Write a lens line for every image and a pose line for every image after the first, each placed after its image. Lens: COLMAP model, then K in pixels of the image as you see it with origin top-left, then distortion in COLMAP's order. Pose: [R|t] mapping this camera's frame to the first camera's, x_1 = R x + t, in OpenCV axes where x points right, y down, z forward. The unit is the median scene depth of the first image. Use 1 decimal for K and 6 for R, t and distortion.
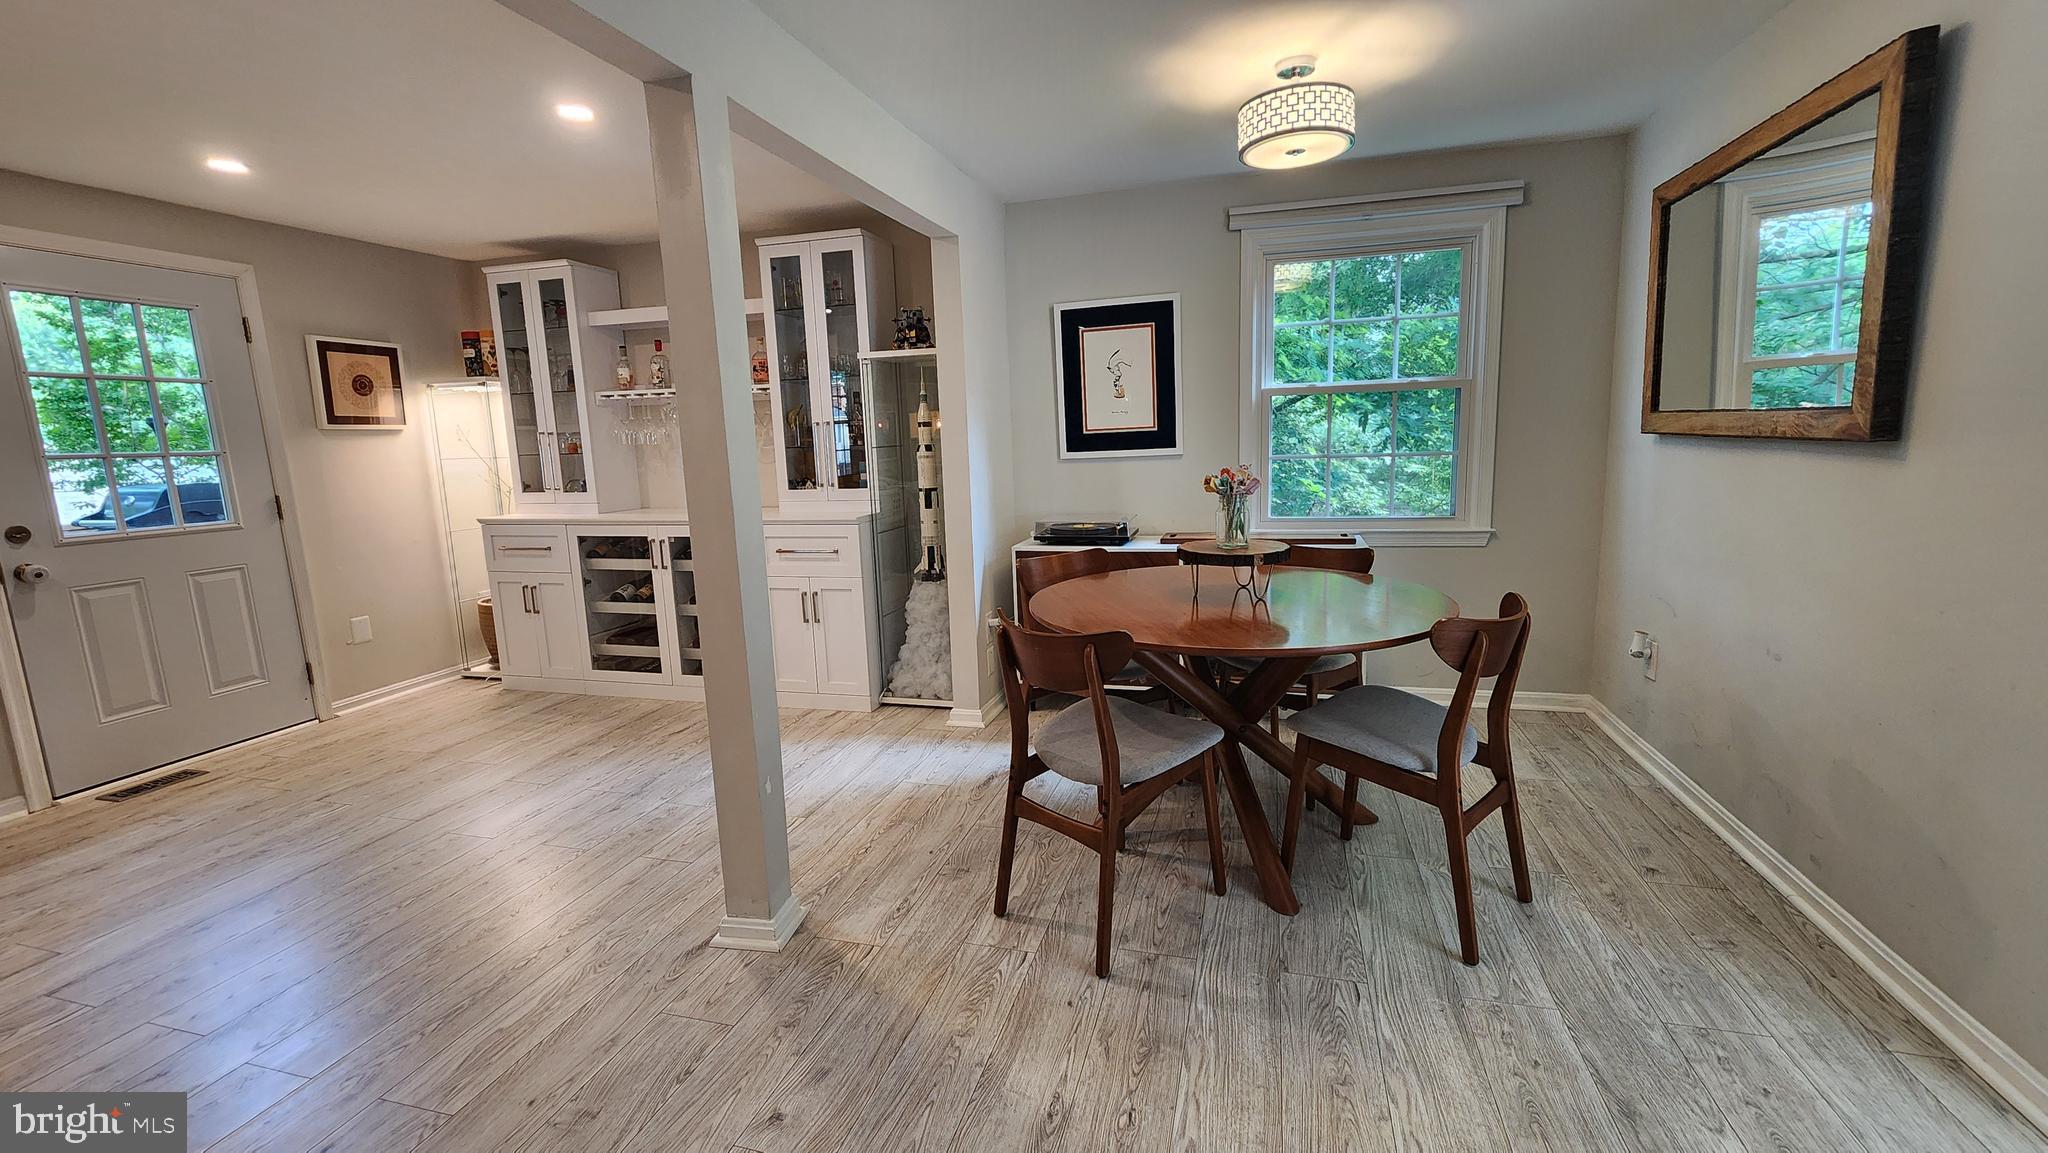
lens RADIAL K [[845.0, 0, 1032.0], [0, 845.0, 570.8], [0, 0, 1]] dist [0.001643, 0.000175]
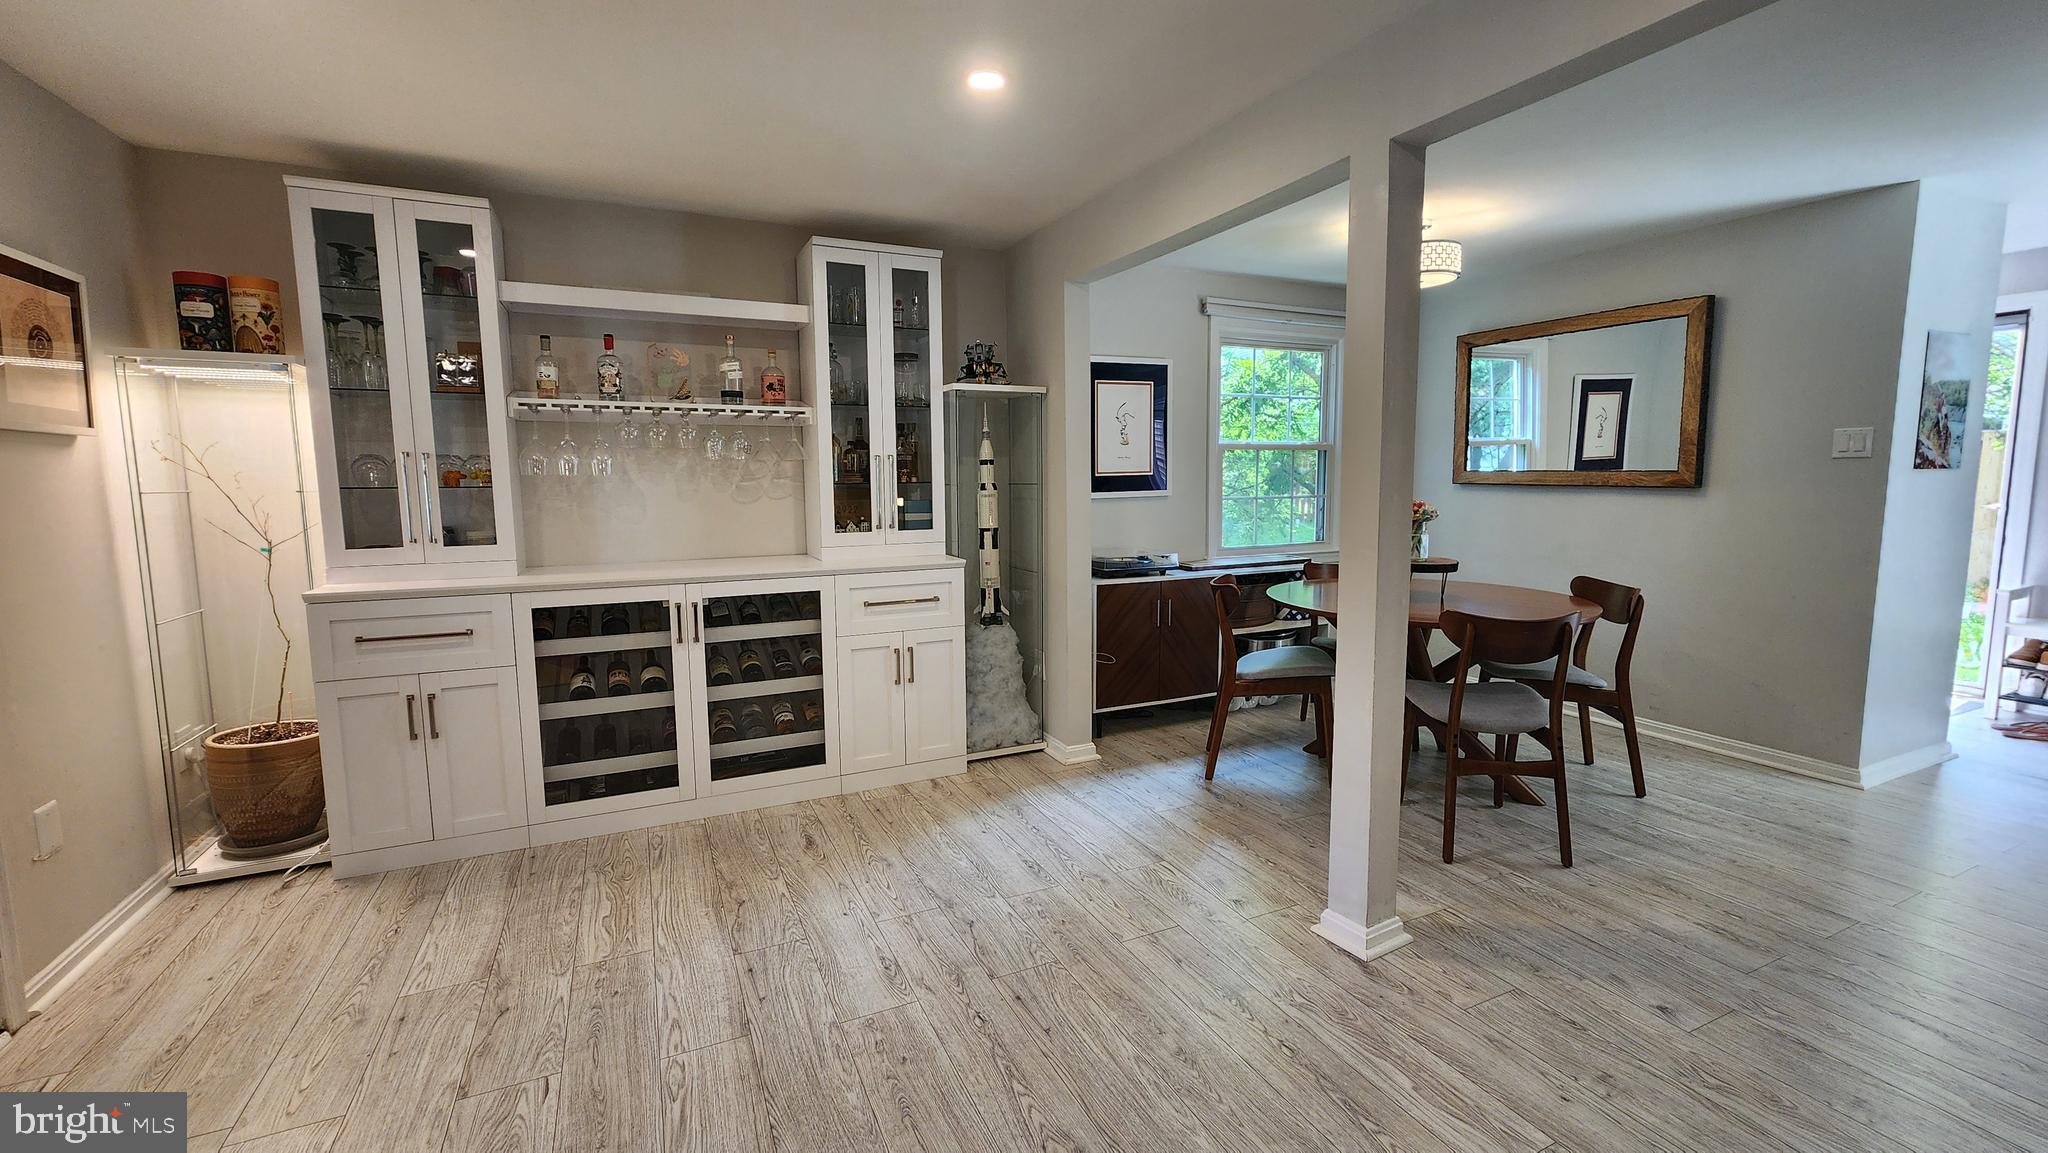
lens RADIAL K [[845.0, 0, 1032.0], [0, 845.0, 570.8], [0, 0, 1]] dist [0.001643, 0.000175]
pose [[0.752087, -0.049165, 0.657228, -0.718026], [0.087963, 0.995780, -0.026168, -0.019494], [-0.653168, 0.077493, 0.753238, 0.245860]]
